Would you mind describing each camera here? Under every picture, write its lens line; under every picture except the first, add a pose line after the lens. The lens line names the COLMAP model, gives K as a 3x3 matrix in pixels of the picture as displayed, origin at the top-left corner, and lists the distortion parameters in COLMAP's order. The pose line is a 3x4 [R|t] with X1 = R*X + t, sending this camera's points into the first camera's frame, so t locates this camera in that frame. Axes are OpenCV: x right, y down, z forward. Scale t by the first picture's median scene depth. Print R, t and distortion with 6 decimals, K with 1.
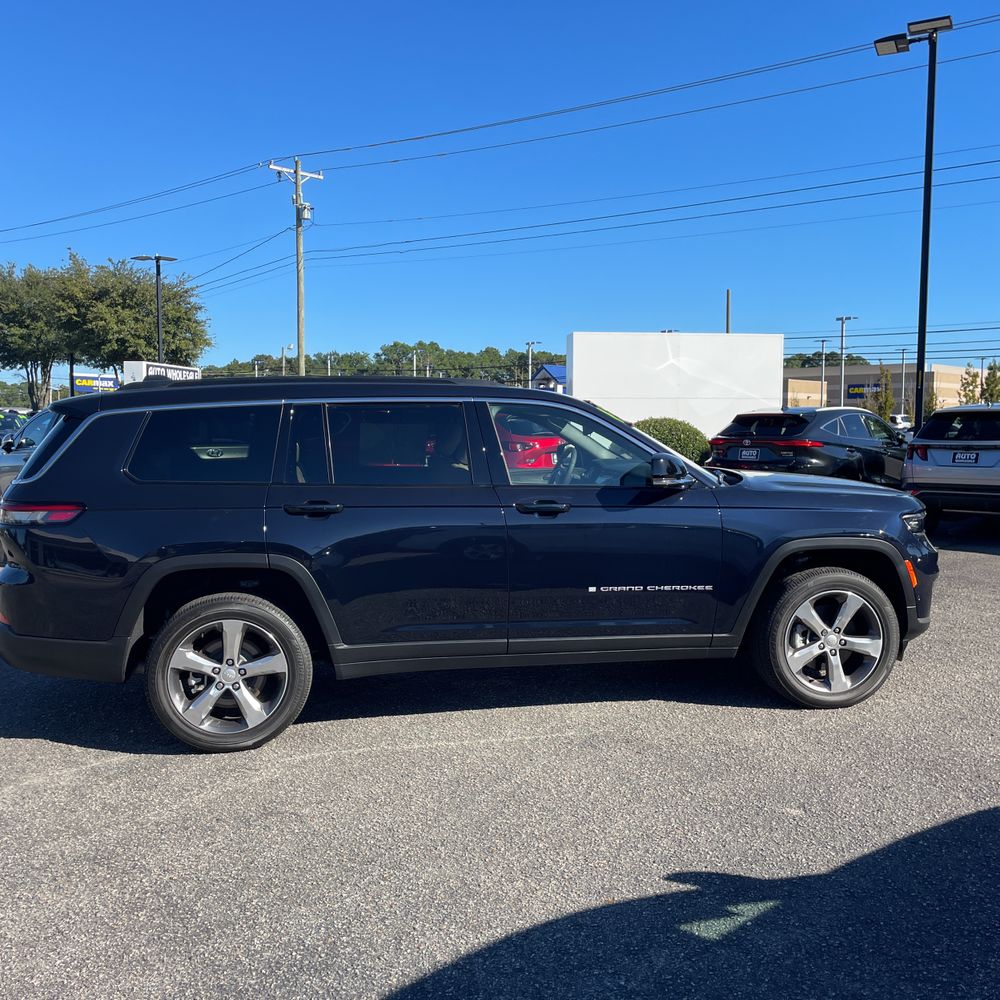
lens RADIAL K [[1011.6, 0, 513.5], [0, 1011.6, 497.6], [0, 0, 1]] dist [0.094682, -0.133042]
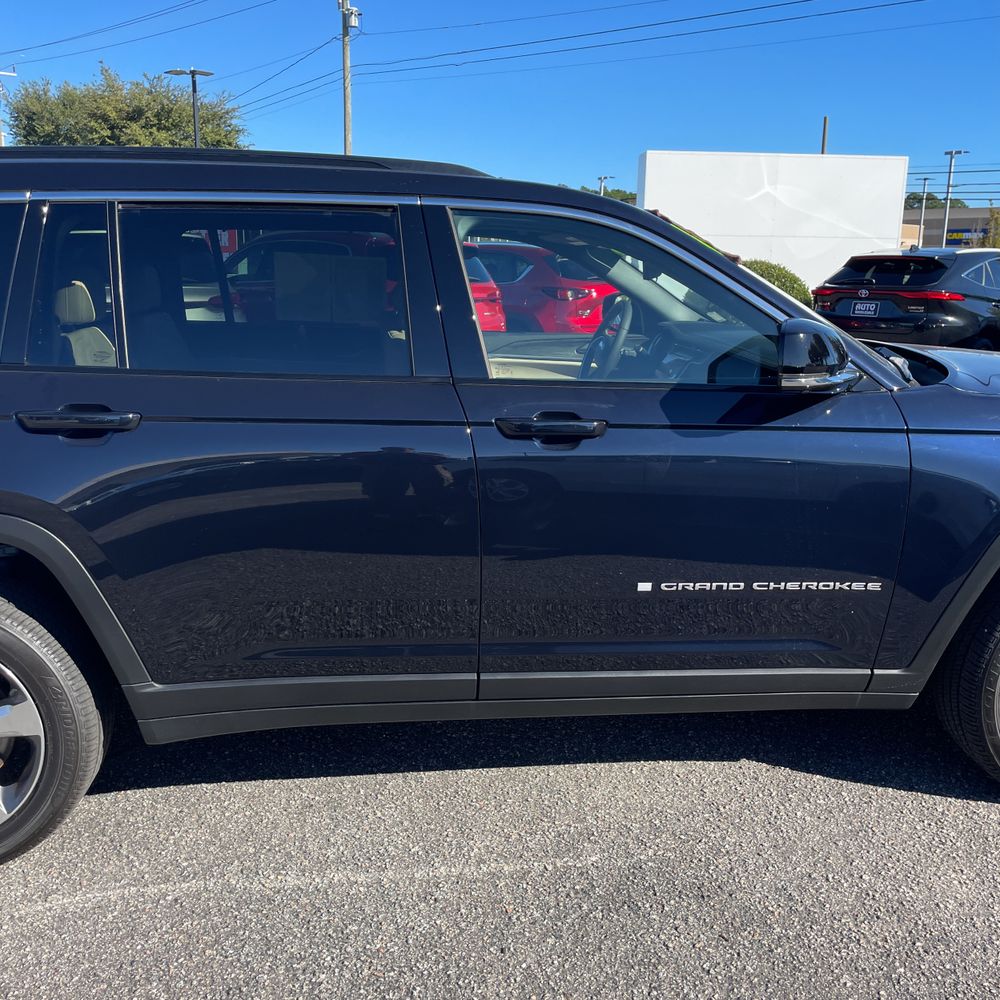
lens RADIAL K [[1011.6, 0, 513.5], [0, 1011.6, 497.6], [0, 0, 1]] dist [0.094682, -0.133042]
pose [[0.997569, 0.031749, -0.062030, 0.037449], [-0.022129, 0.988433, 0.150034, -0.026514], [0.066076, -0.148296, 0.986733, 0.441675]]
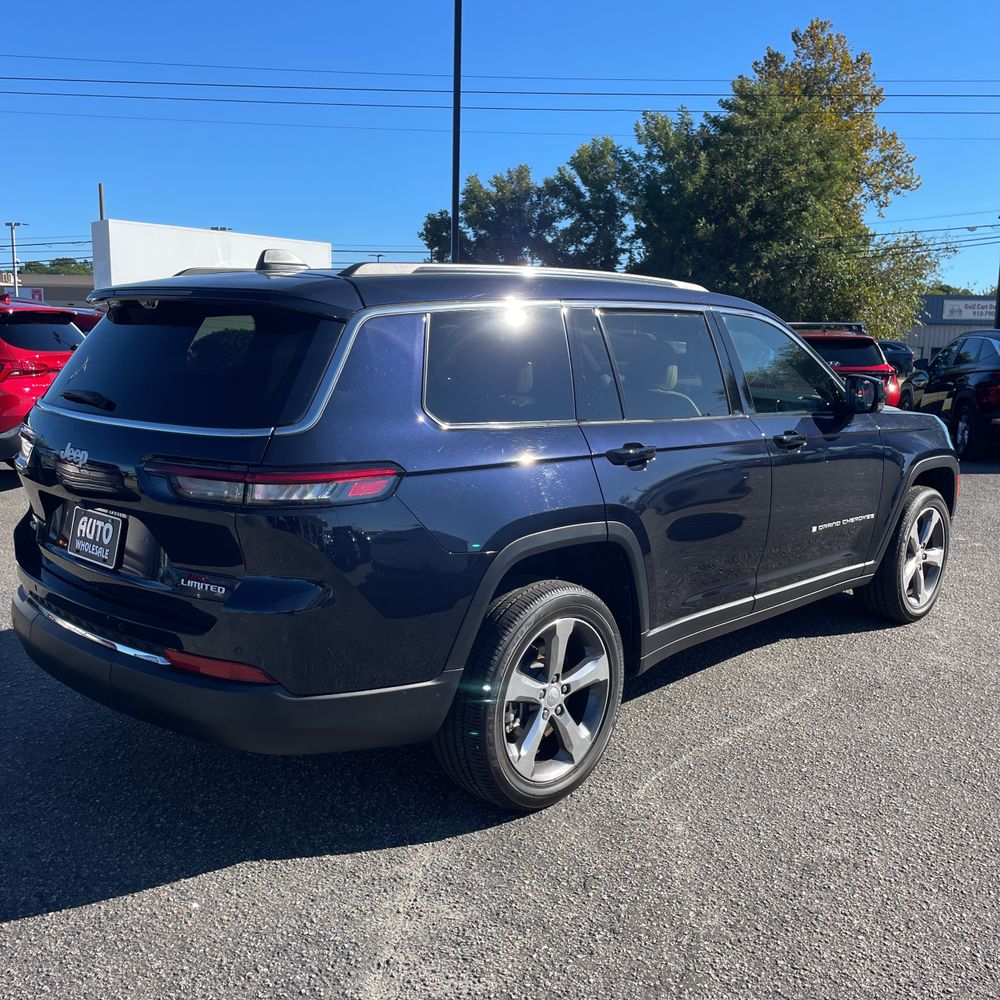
lens RADIAL K [[1011.3, 0, 513.5], [0, 1011.3, 505.8], [0, 0, 1]] dist [0.074730, -0.082978]
pose [[0.797829, -0.077636, 0.597864, -0.597891], [0.022211, 0.994786, 0.099539, -0.022564], [-0.602474, -0.066136, 0.795393, 0.397740]]
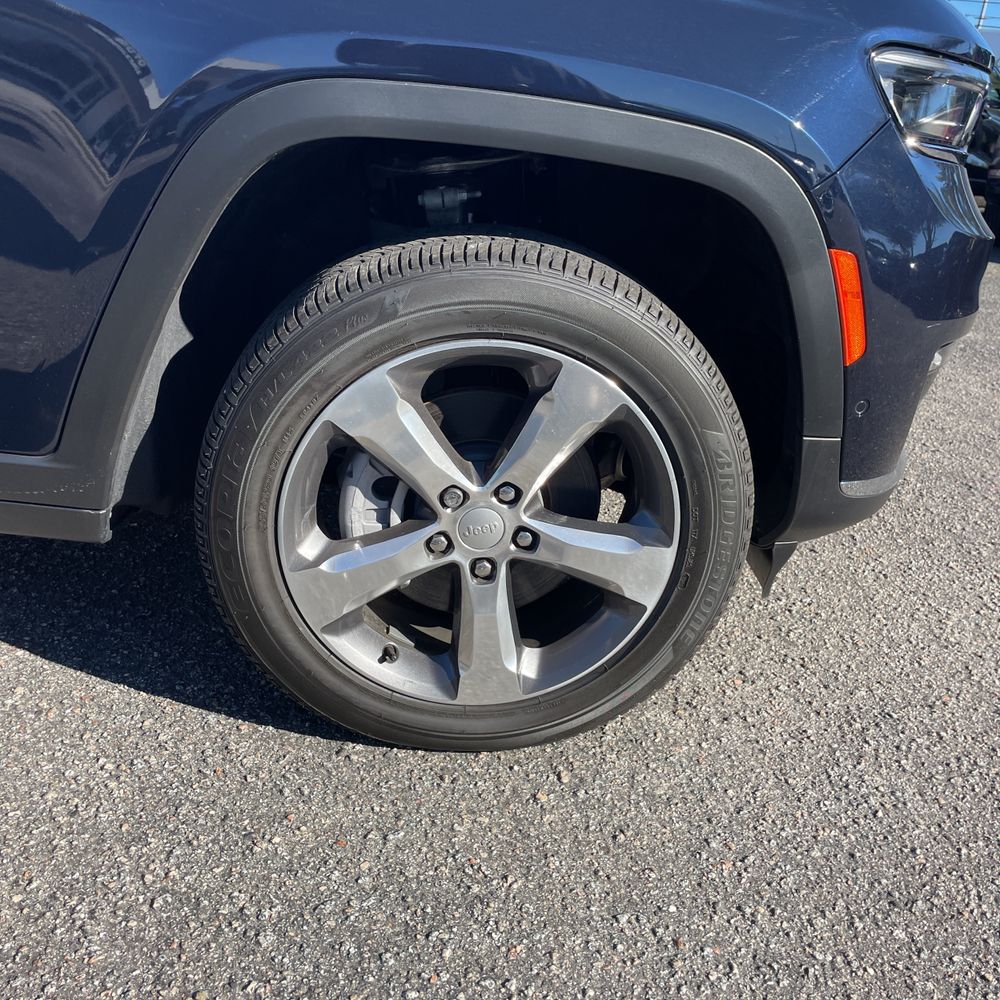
lens RADIAL K [[1011.6, 0, 513.5], [0, 1011.6, 497.6], [0, 0, 1]] dist [0.094682, -0.133042]
pose [[0.989764, 0.139539, -0.029949, 0.305627], [-0.122893, 0.940000, 0.318271, 0.046224], [0.072564, -0.311333, 0.947527, 0.709766]]
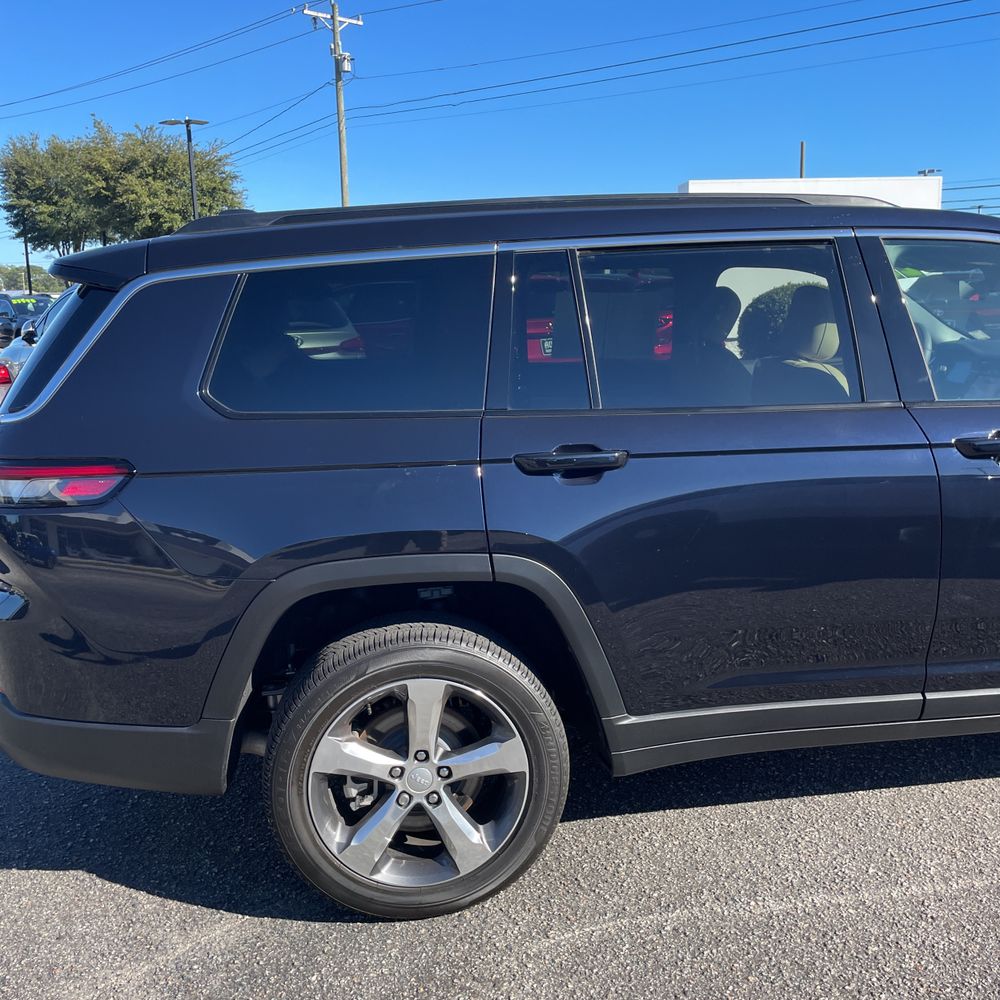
lens RADIAL K [[1011.6, 0, 513.5], [0, 1011.6, 497.6], [0, 0, 1]] dist [0.094682, -0.133042]
pose [[0.999066, -0.015851, -0.040189, -0.175232], [0.020560, 0.992608, 0.119607, -0.027126], [0.037996, -0.120321, 0.992008, 0.420764]]
